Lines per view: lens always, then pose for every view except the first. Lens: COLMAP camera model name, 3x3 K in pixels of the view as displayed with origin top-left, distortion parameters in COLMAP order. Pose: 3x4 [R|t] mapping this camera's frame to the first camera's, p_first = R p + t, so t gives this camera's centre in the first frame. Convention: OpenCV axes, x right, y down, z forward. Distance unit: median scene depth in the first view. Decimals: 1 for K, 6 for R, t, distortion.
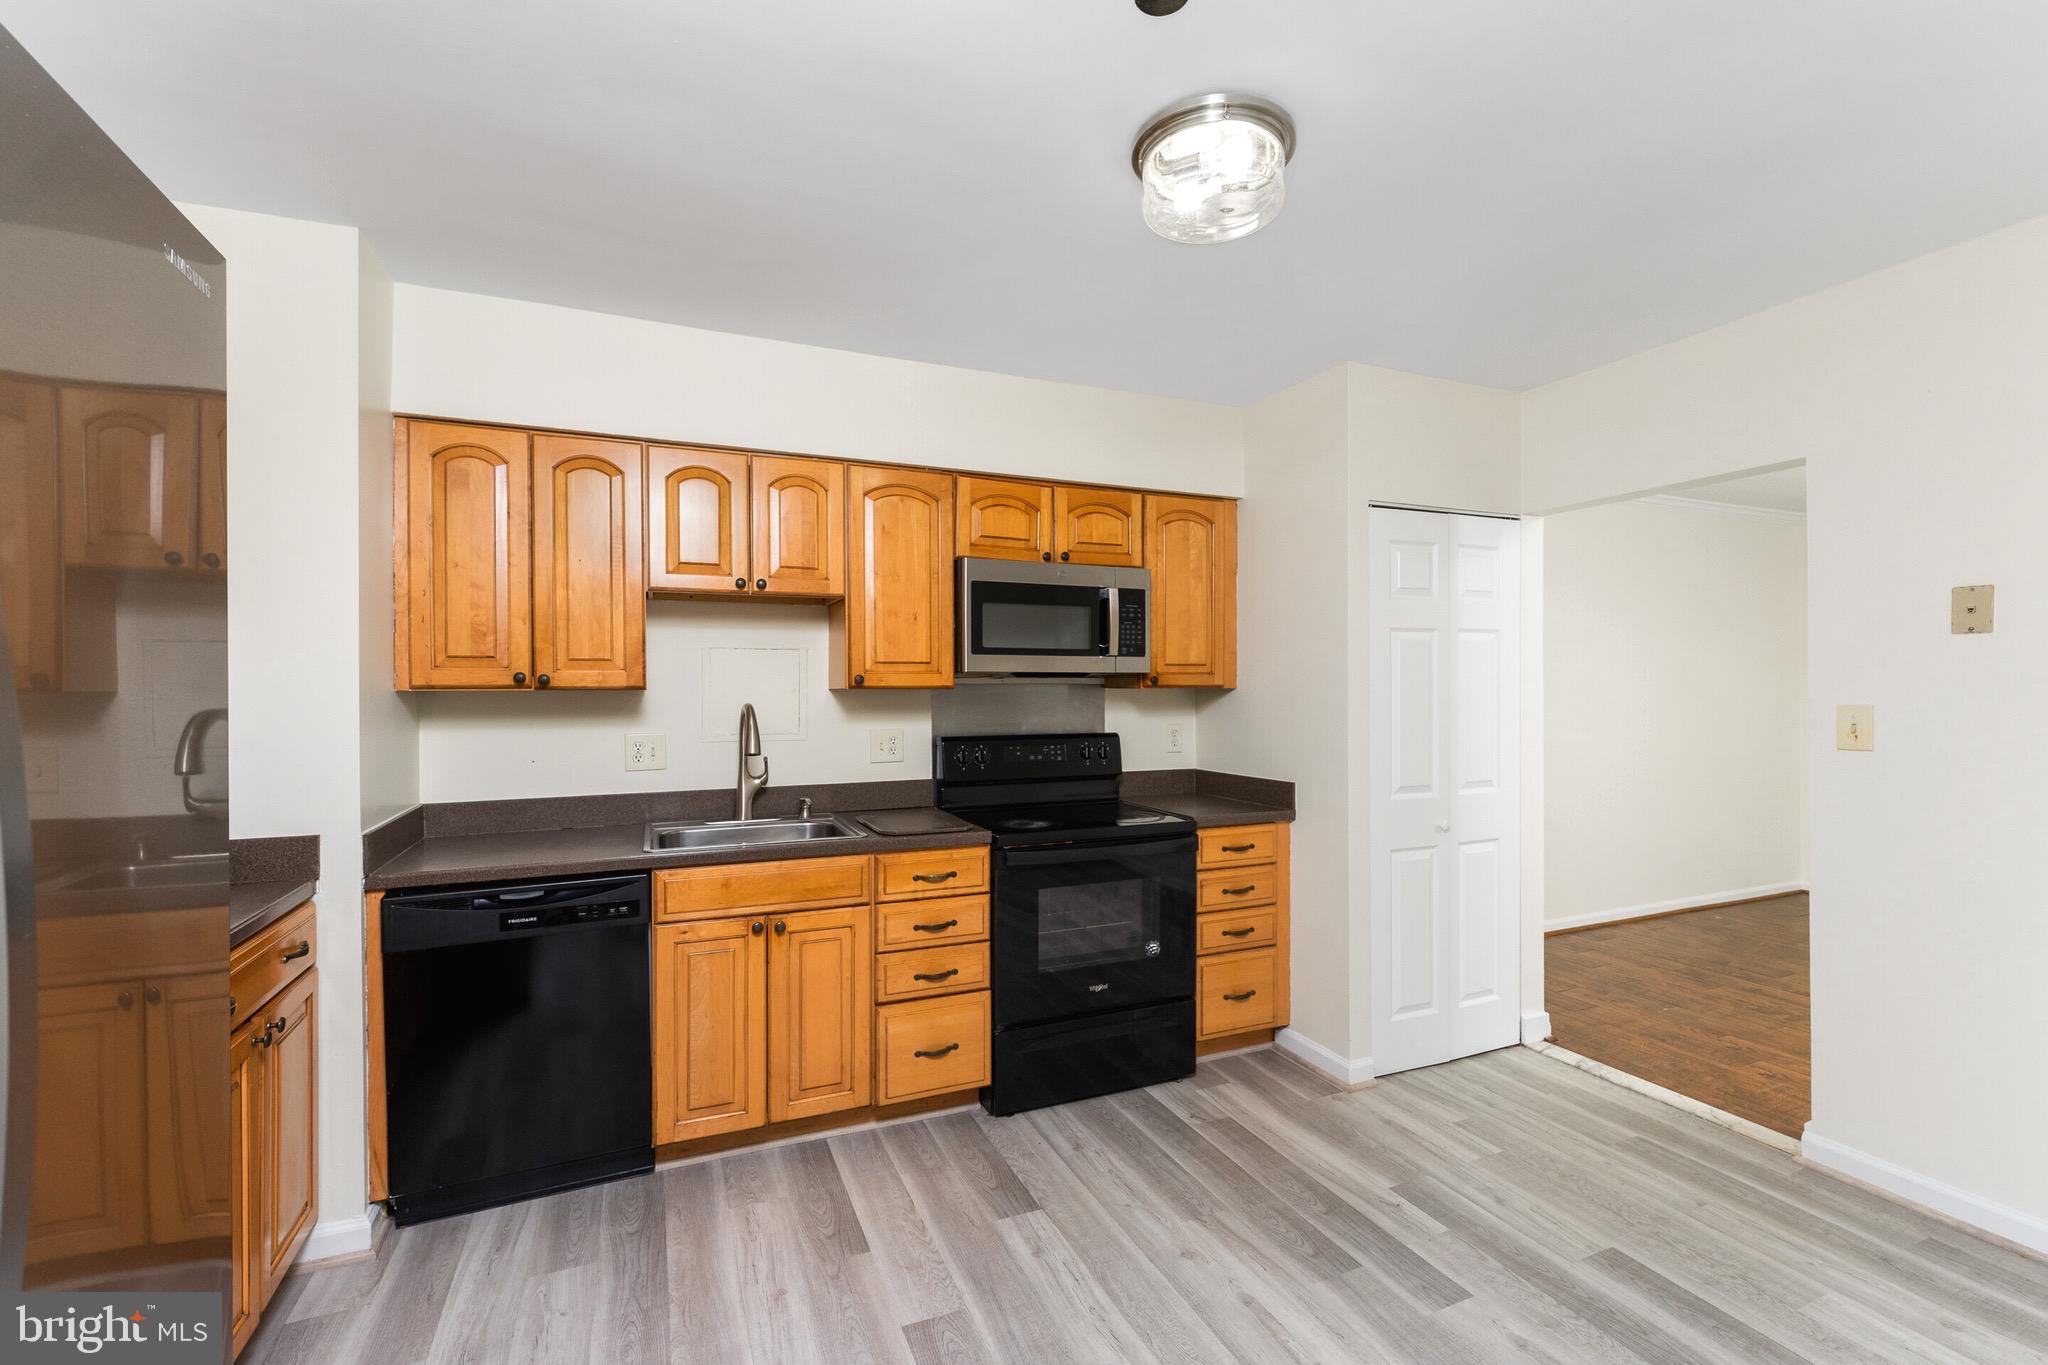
lens RADIAL K [[871.8, 0, 1024.0], [0, 871.8, 682.5], [0, 0, 1]] dist [0.000588, 0.000073]
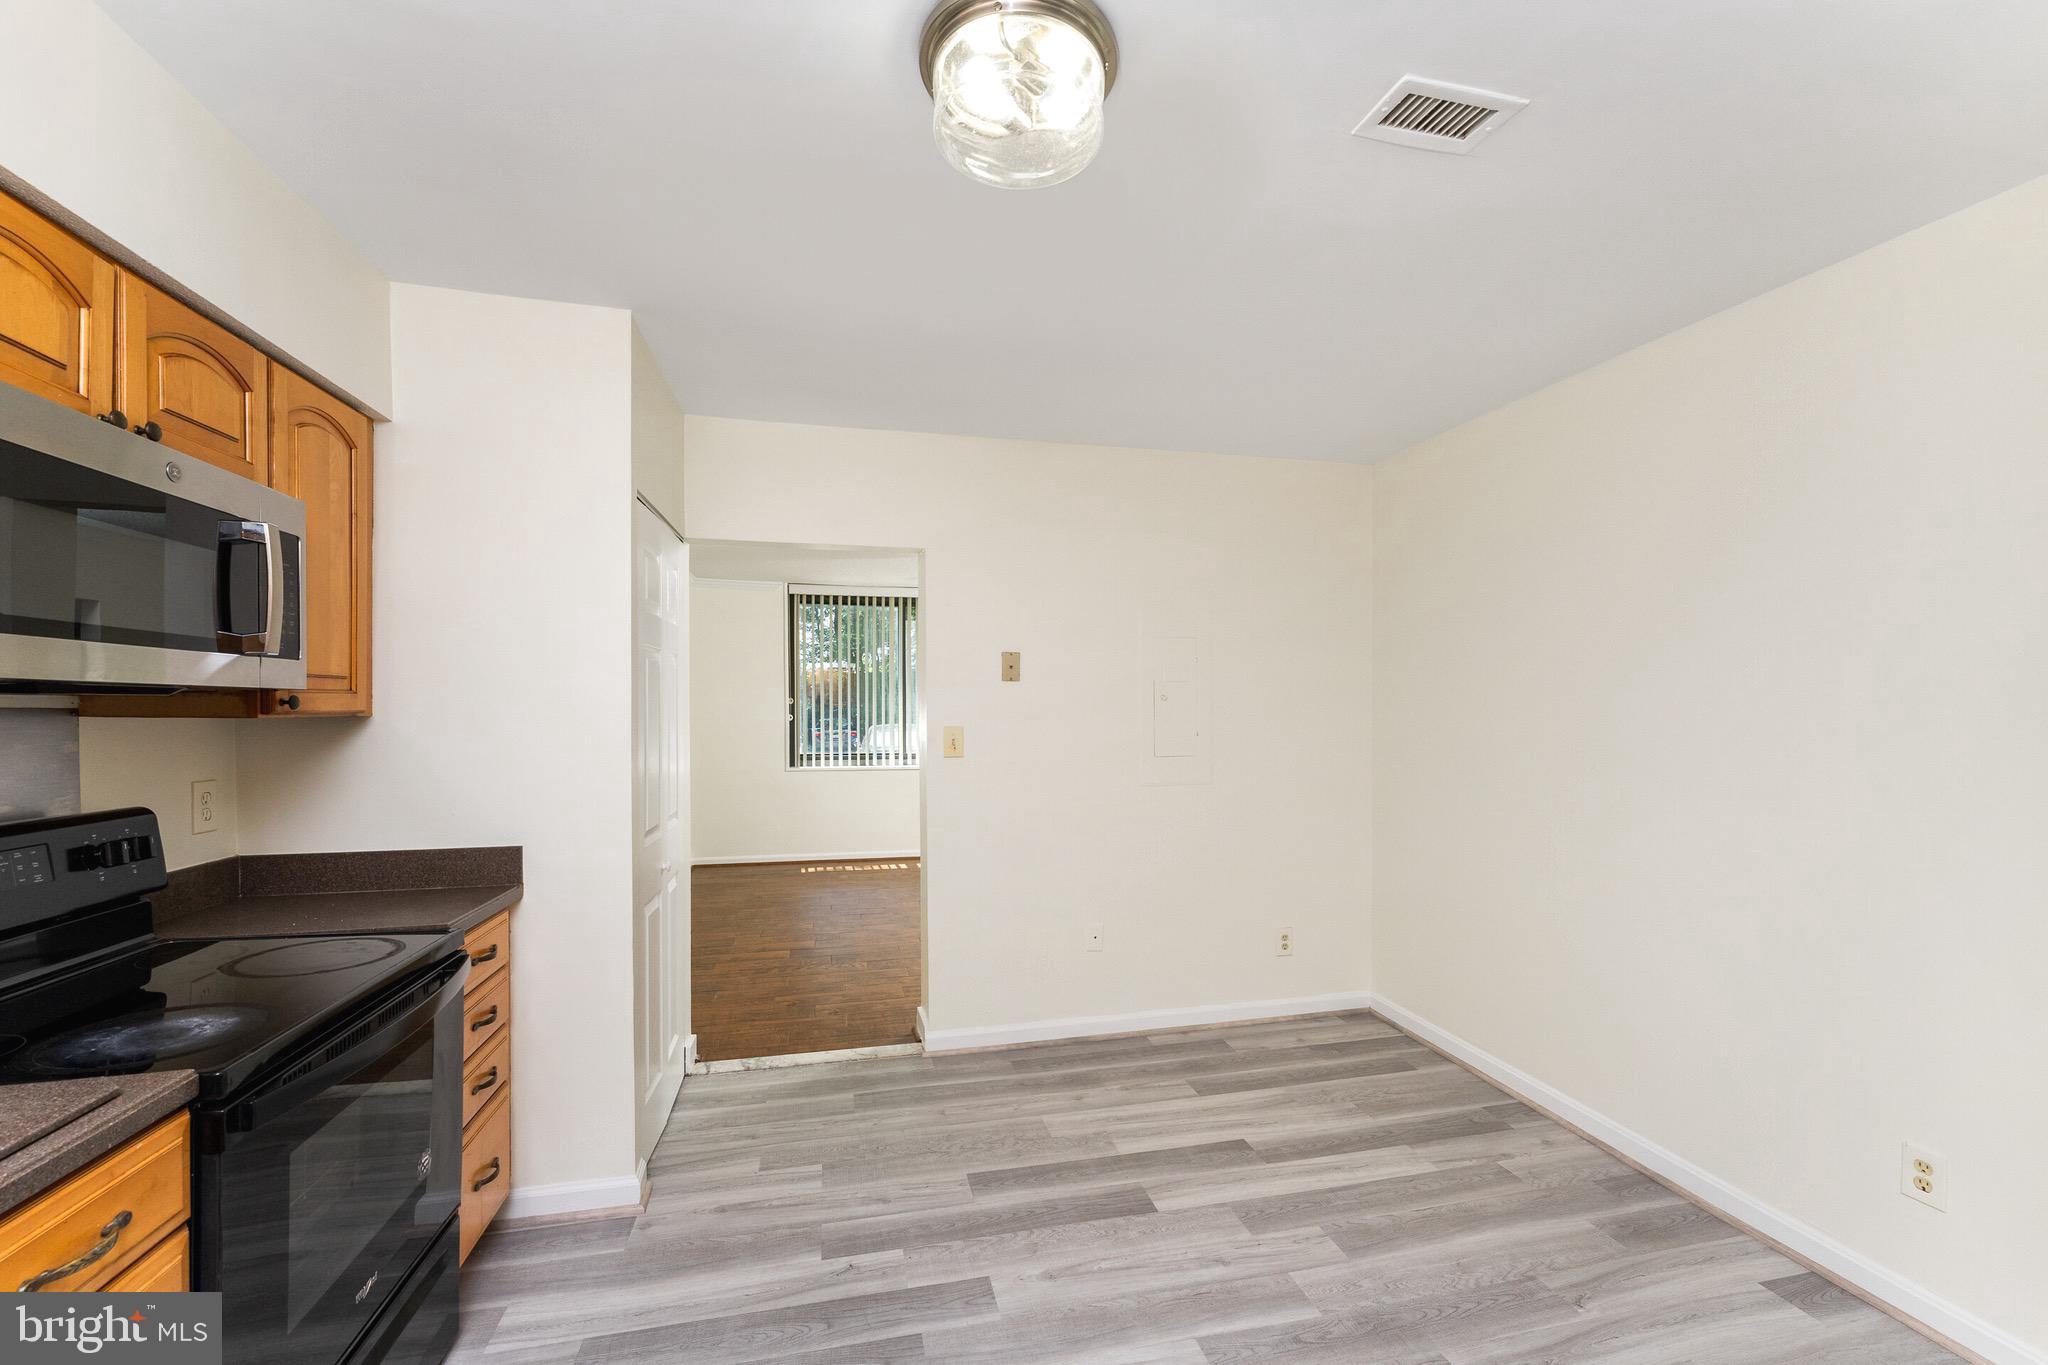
lens RADIAL K [[845.0, 0, 1027.9], [0, 845.0, 708.6], [0, 0, 1]] dist [-0.000089, -0.000105]
pose [[0.177690, 0.002825, 0.984083, -0.378262], [-0.008526, 0.999963, -0.001331, -0.002649], [-0.984050, -0.008153, 0.177707, 0.565975]]
